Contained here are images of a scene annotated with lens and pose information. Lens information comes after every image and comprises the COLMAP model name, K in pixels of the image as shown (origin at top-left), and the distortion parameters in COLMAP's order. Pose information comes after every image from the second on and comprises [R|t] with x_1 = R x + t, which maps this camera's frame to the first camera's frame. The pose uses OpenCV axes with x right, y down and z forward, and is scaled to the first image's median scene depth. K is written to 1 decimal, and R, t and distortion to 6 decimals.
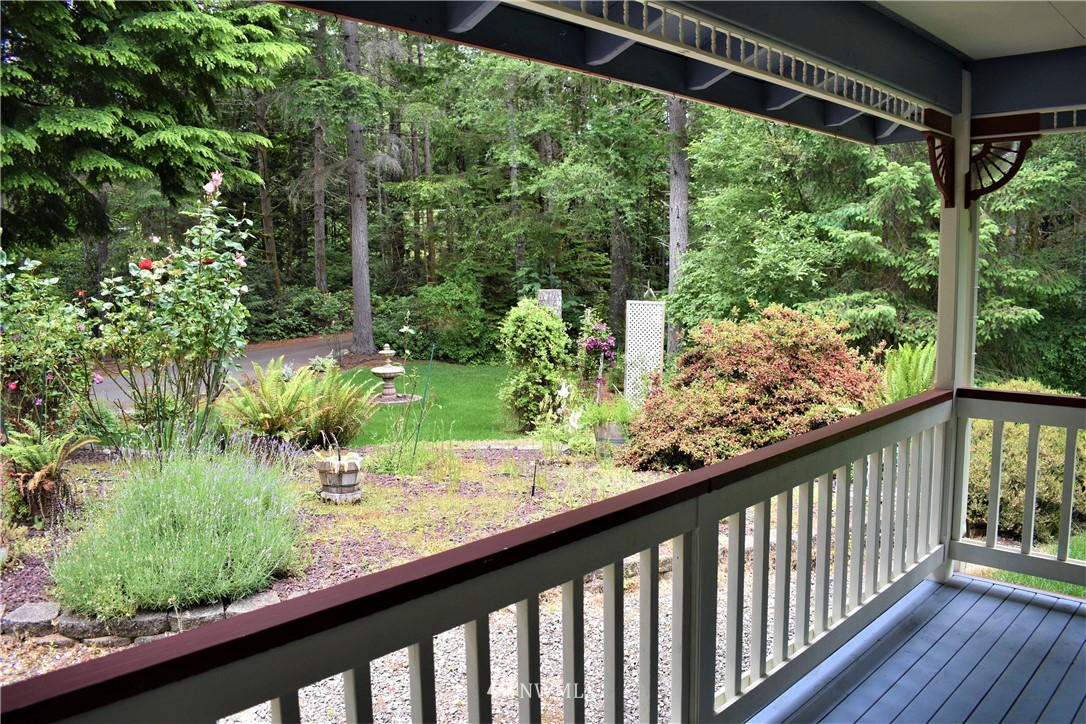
lens RADIAL K [[852.8, 0, 543.0], [0, 852.8, 362.0], [0, 0, 1]] dist [-0.087510, 0.003483]
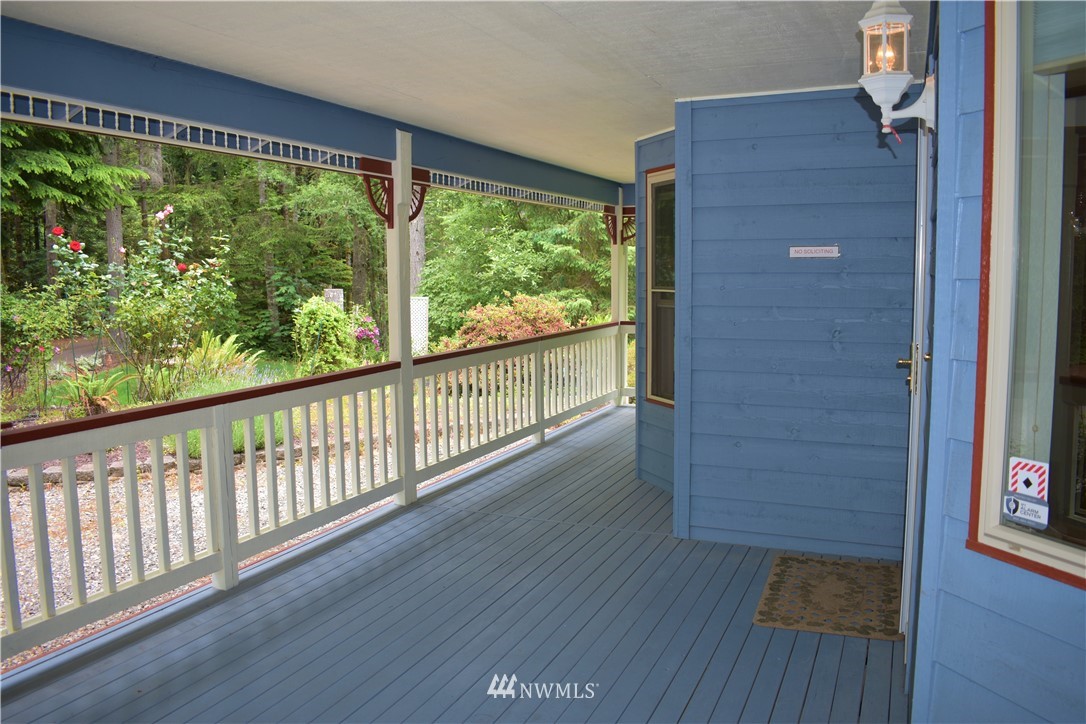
lens RADIAL K [[852.8, 0, 543.0], [0, 852.8, 362.0], [0, 0, 1]] dist [-0.087510, 0.003483]
pose [[0.941310, -0.030103, 0.336197, -0.131054], [0.032319, 0.999477, -0.000997, 0.035811], [-0.335991, 0.011804, 0.941791, -0.299718]]
